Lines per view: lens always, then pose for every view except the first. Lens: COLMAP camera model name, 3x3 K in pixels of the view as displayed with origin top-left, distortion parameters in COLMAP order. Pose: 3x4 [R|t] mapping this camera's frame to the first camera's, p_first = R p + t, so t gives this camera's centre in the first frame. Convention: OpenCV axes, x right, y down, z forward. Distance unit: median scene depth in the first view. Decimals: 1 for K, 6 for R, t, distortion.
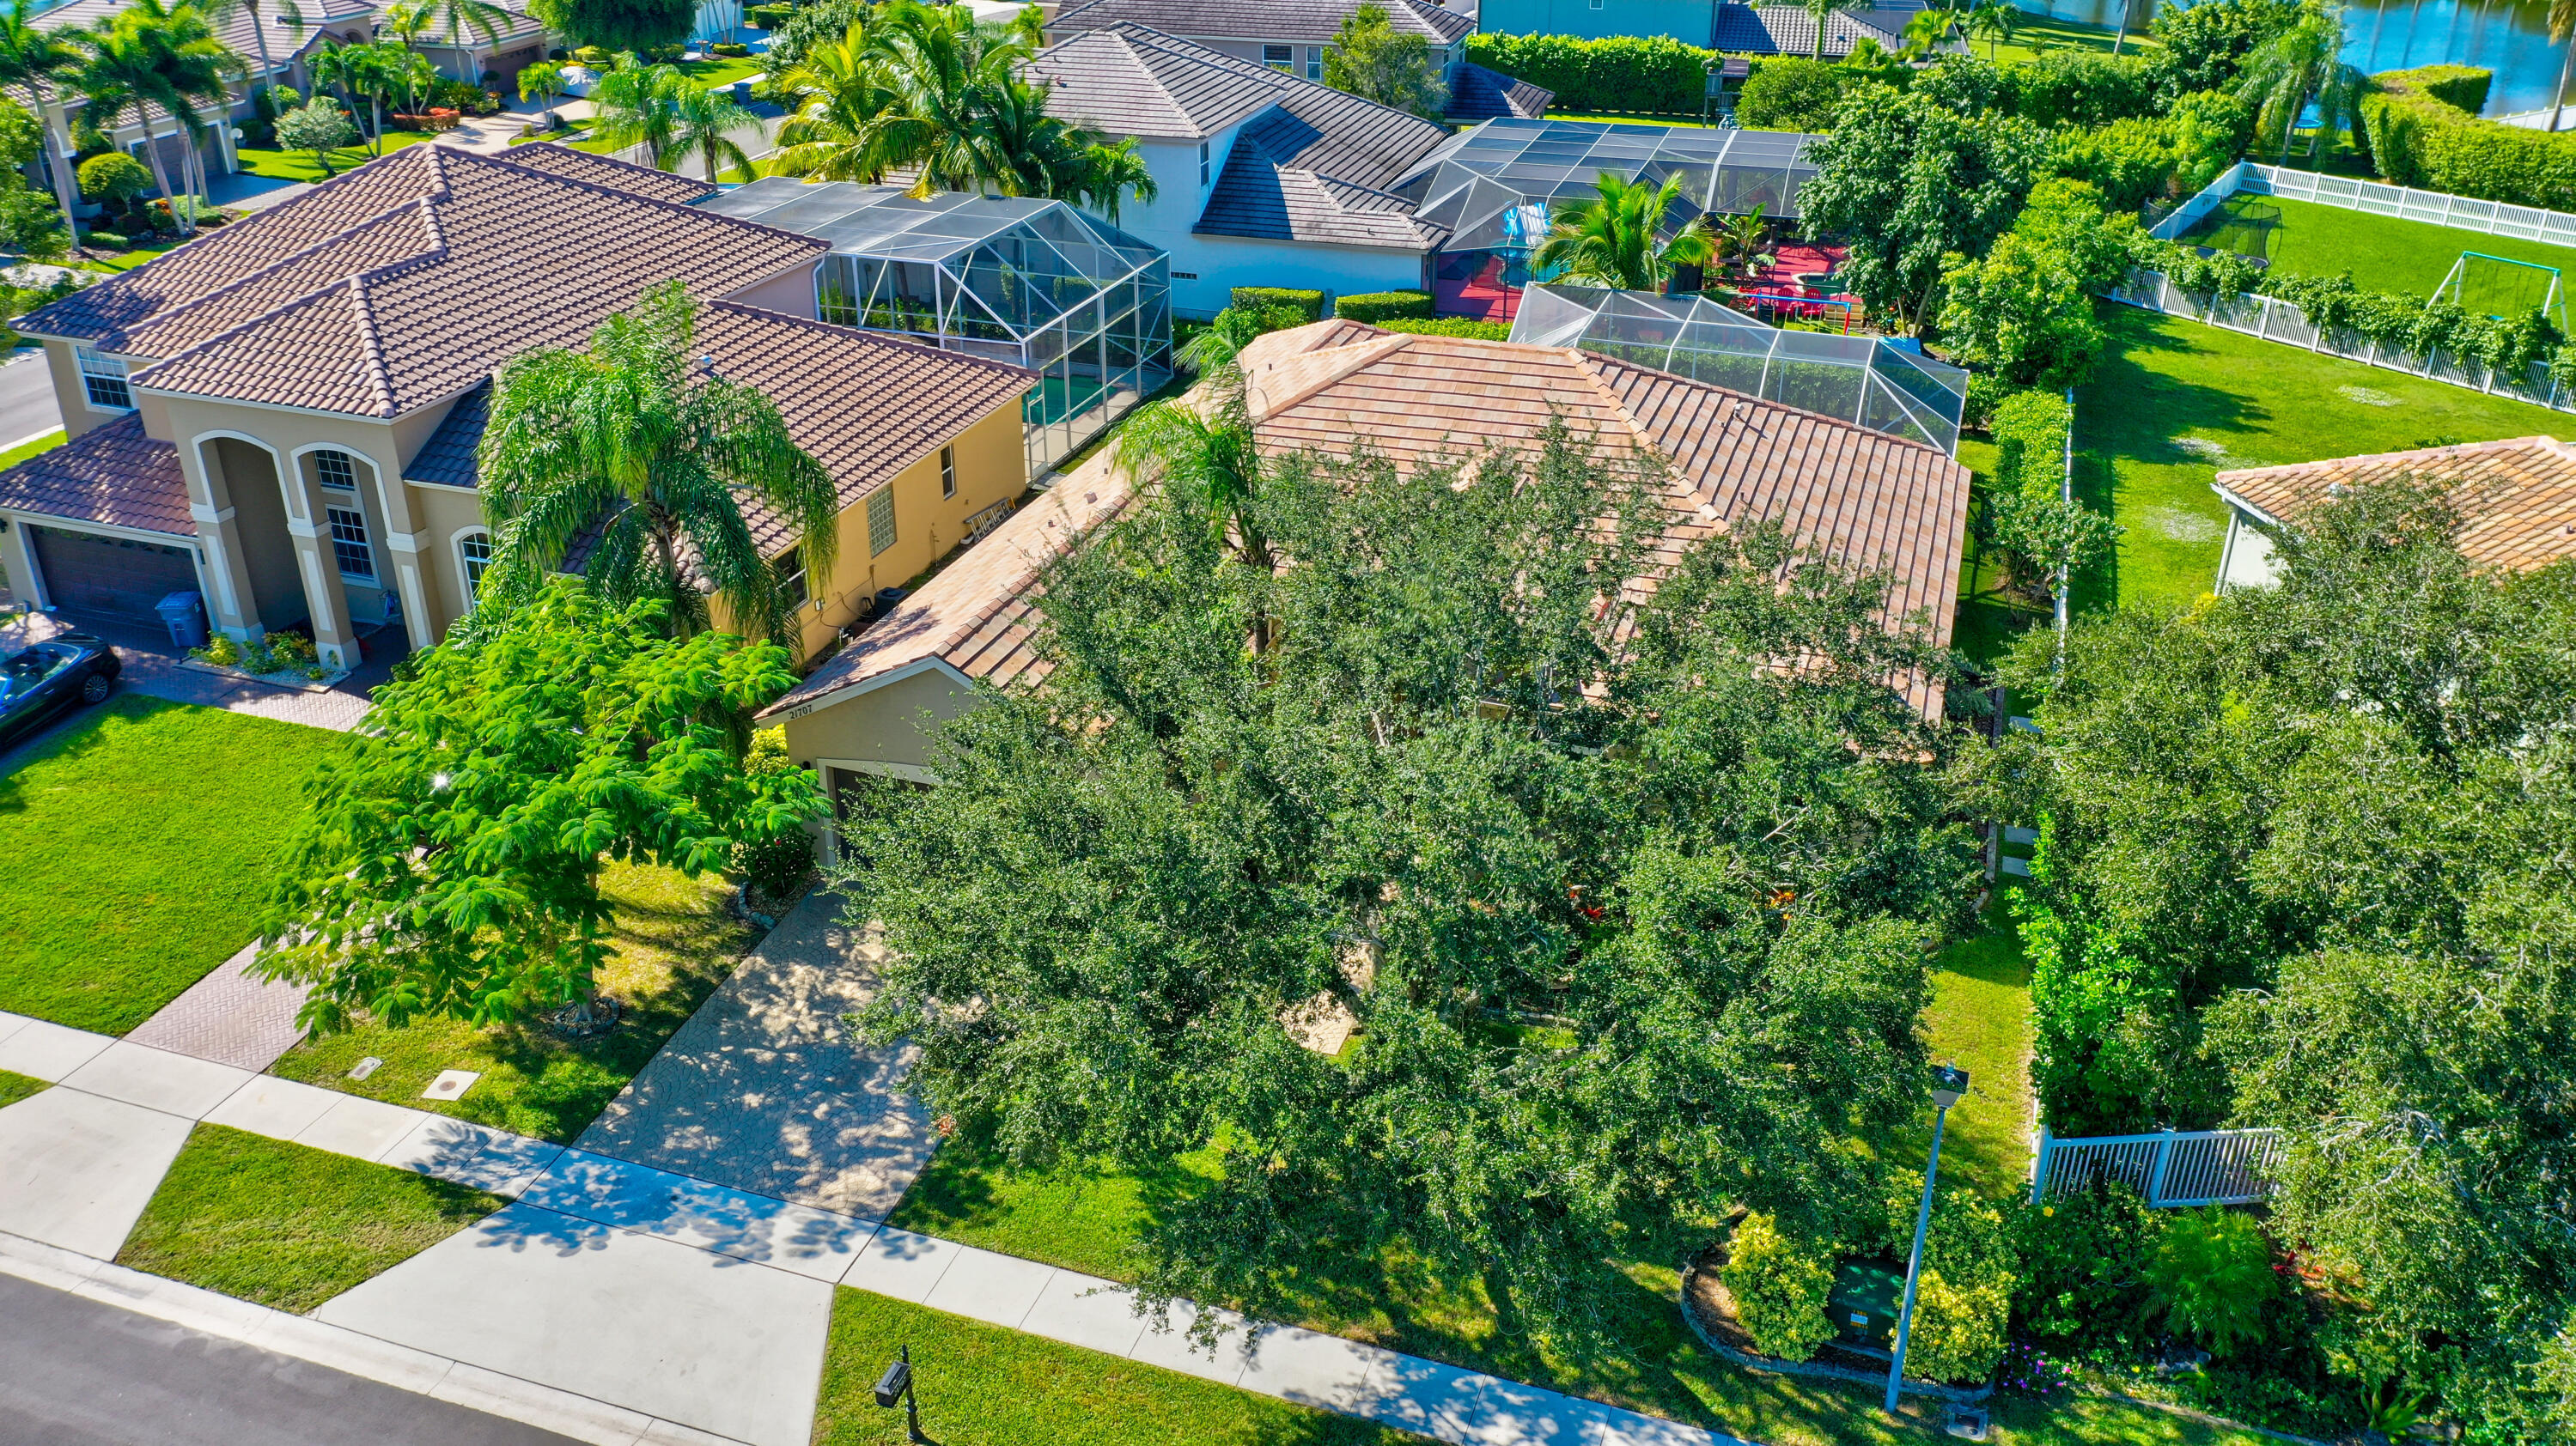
lens RADIAL K [[2027.6, 0, 1283.2], [0, 2027.6, 729.2], [0, 0, 1]] dist [0.003662, -0.003913]
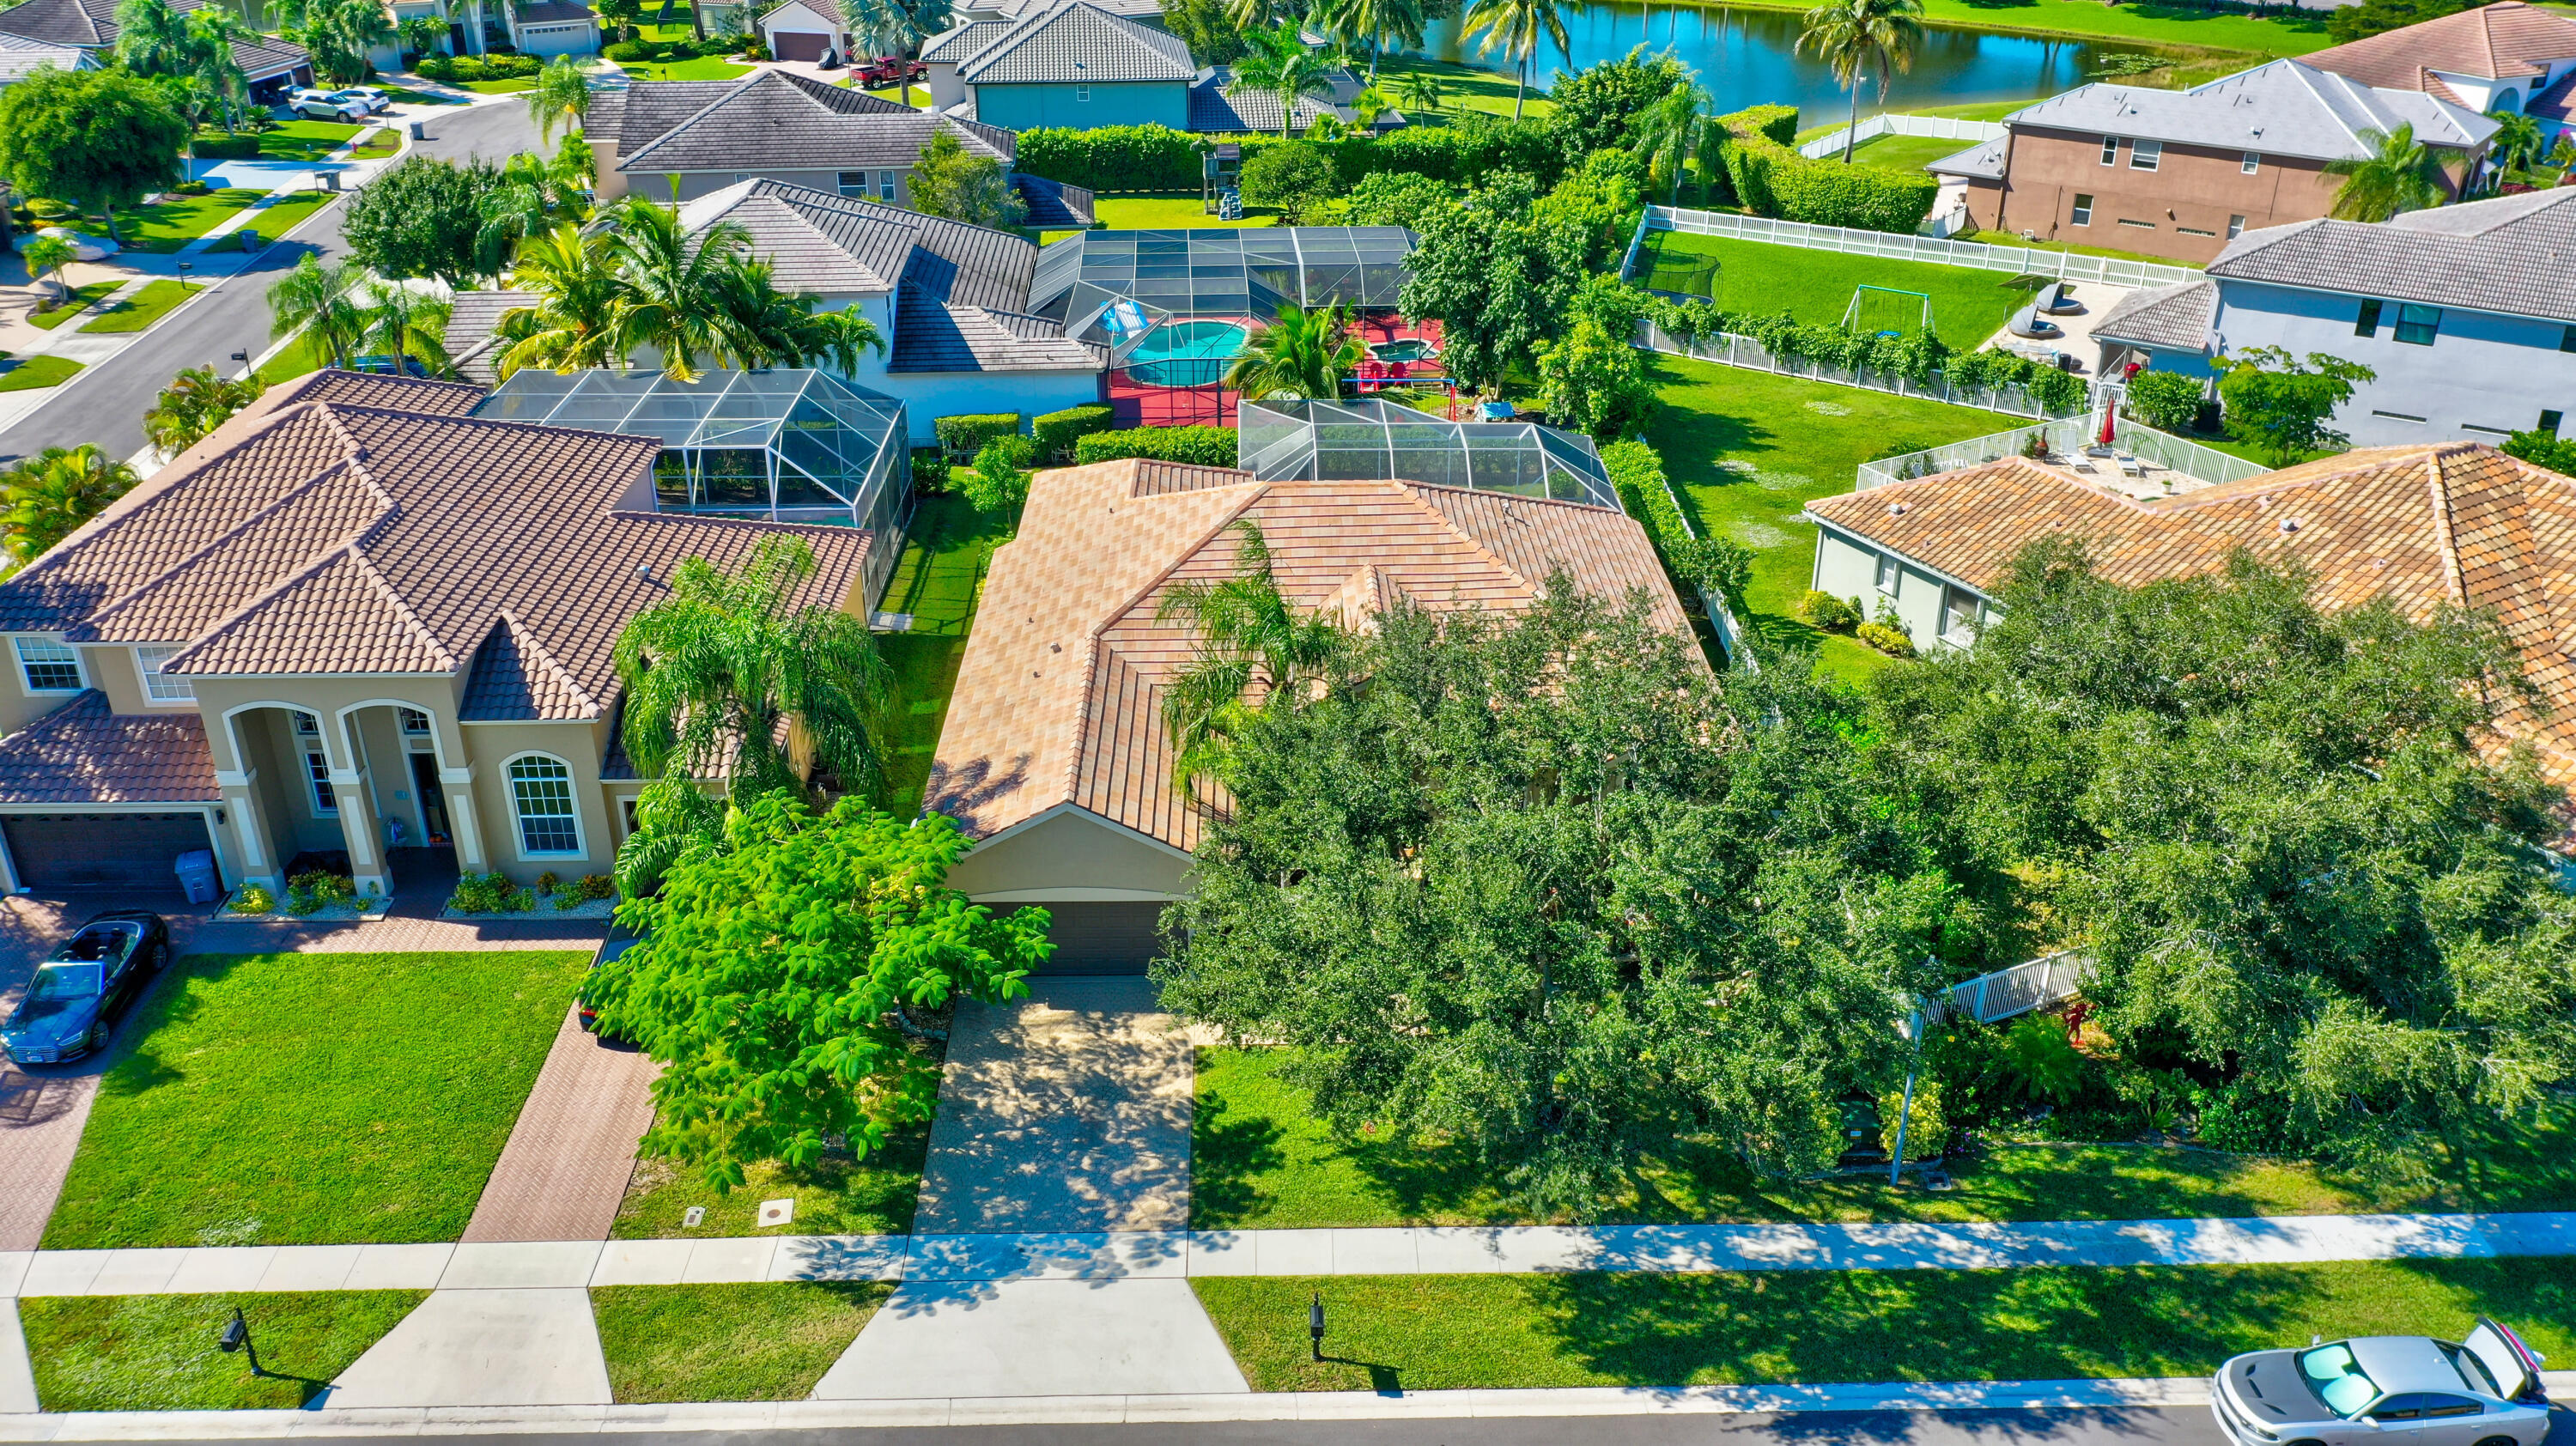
lens RADIAL K [[2027.9, 0, 1283.2], [0, 2027.9, 729.2], [0, 0, 1]] dist [0.003662, -0.003913]
pose [[0.939805, -0.158800, 0.302570, -0.310906], [0.157583, 0.987092, 0.028600, -0.070990], [-0.303206, 0.020801, 0.952698, -0.193439]]
